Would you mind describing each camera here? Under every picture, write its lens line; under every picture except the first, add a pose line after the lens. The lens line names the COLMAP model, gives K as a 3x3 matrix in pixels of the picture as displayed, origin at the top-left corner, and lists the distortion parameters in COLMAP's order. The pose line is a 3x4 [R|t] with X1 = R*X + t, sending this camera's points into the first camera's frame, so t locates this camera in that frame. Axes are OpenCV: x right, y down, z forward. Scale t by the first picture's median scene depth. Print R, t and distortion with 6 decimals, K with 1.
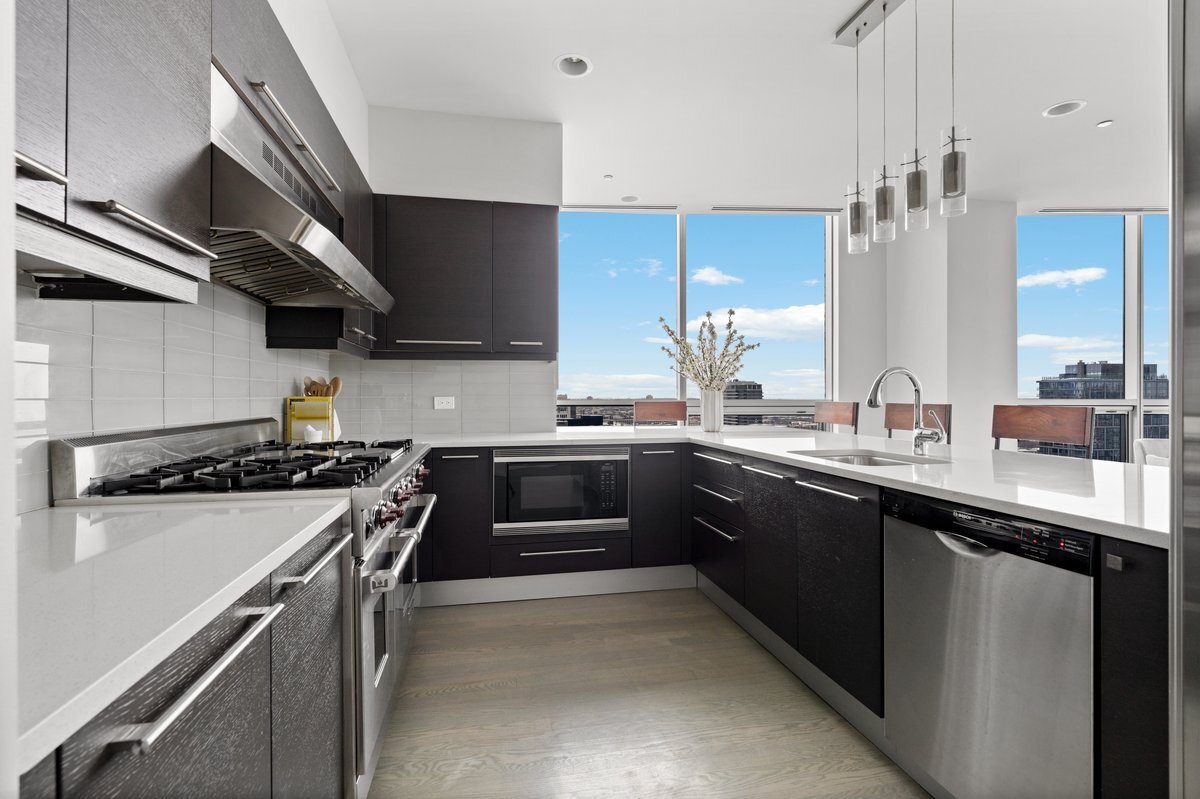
lens RADIAL K [[545.2, 0, 612.2], [0, 545.2, 396.5], [0, 0, 1]] dist [-0.000995, 0.001287]
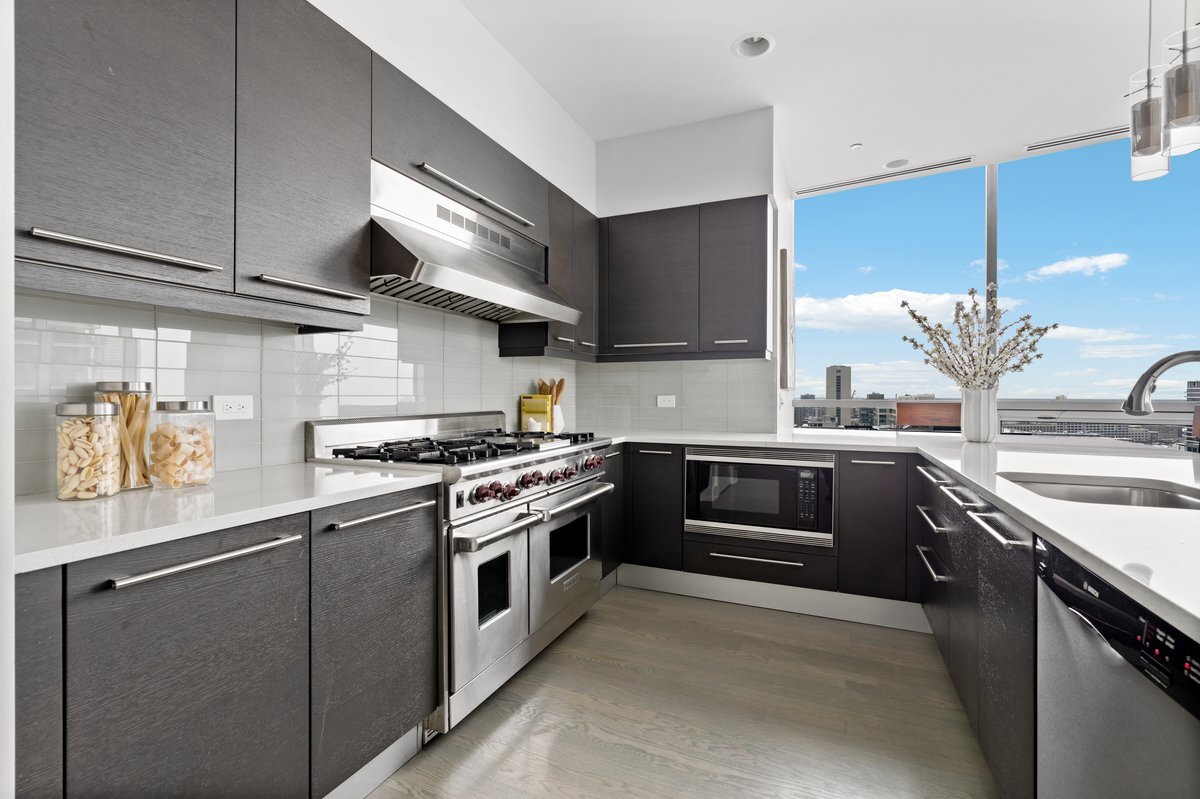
lens RADIAL K [[545.2, 0, 612.2], [0, 545.2, 396.5], [0, 0, 1]] dist [-0.000995, 0.001287]
pose [[0.815783, 0.005787, -0.578329, 0.269241], [-0.004579, 0.999983, 0.003547, -0.001060], [0.578340, -0.000246, 0.815796, 0.083503]]
